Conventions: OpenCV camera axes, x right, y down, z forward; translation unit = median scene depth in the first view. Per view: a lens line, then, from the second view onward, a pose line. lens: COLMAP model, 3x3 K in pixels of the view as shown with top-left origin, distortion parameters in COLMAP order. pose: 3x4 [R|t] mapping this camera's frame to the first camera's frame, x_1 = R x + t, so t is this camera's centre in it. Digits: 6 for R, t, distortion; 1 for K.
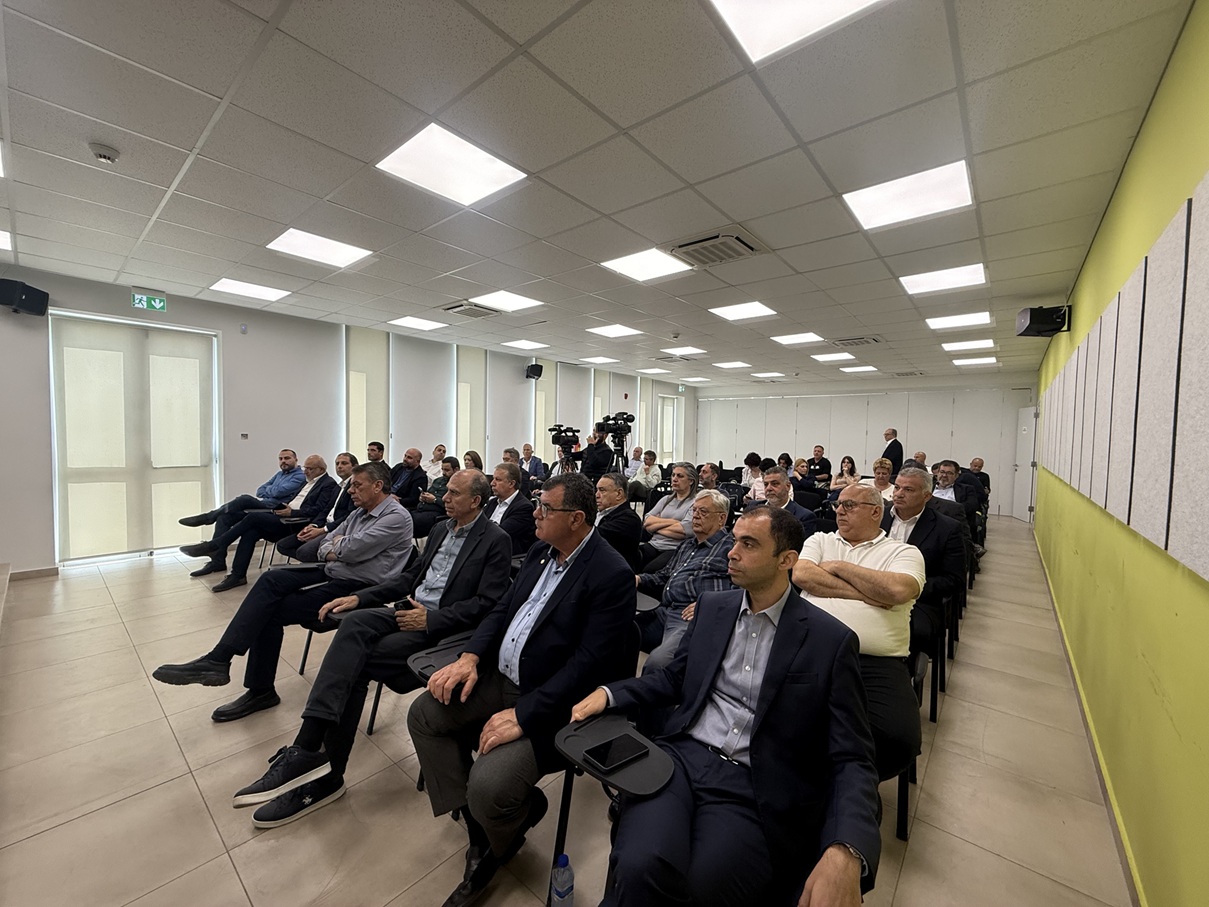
lens RADIAL K [[478.9, 0, 604.5], [0, 478.9, 453.5], [0, 0, 1]] dist [-0.000298, -0.000056]
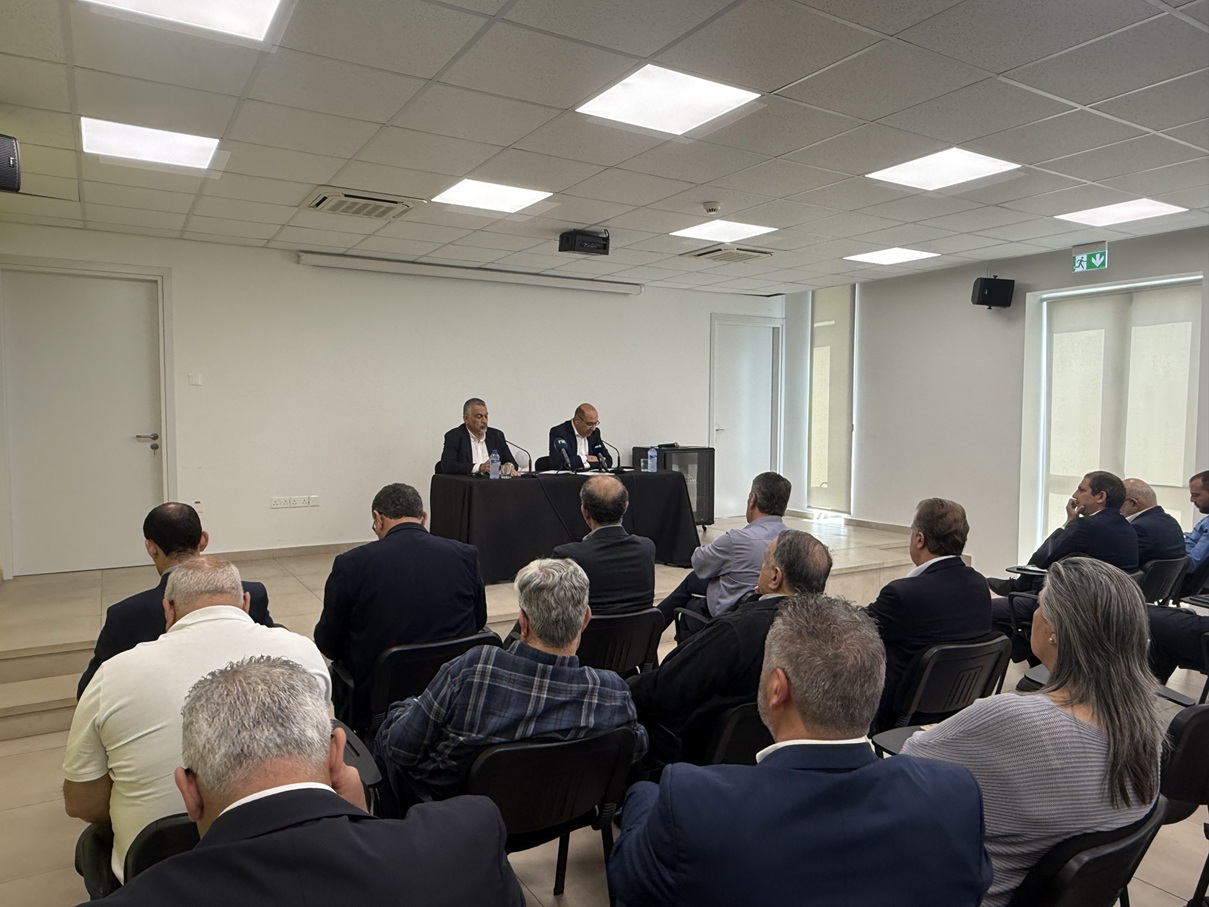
lens RADIAL K [[827.4, 0, 604.5], [0, 827.4, 453.5], [0, 0, 1]] dist [-0.002718, -0.000306]
pose [[-0.319495, 0.028436, -0.947161, 0.533909], [-0.051177, 0.997573, 0.047212, -0.036316], [0.946205, 0.063557, -0.317264, 0.710929]]
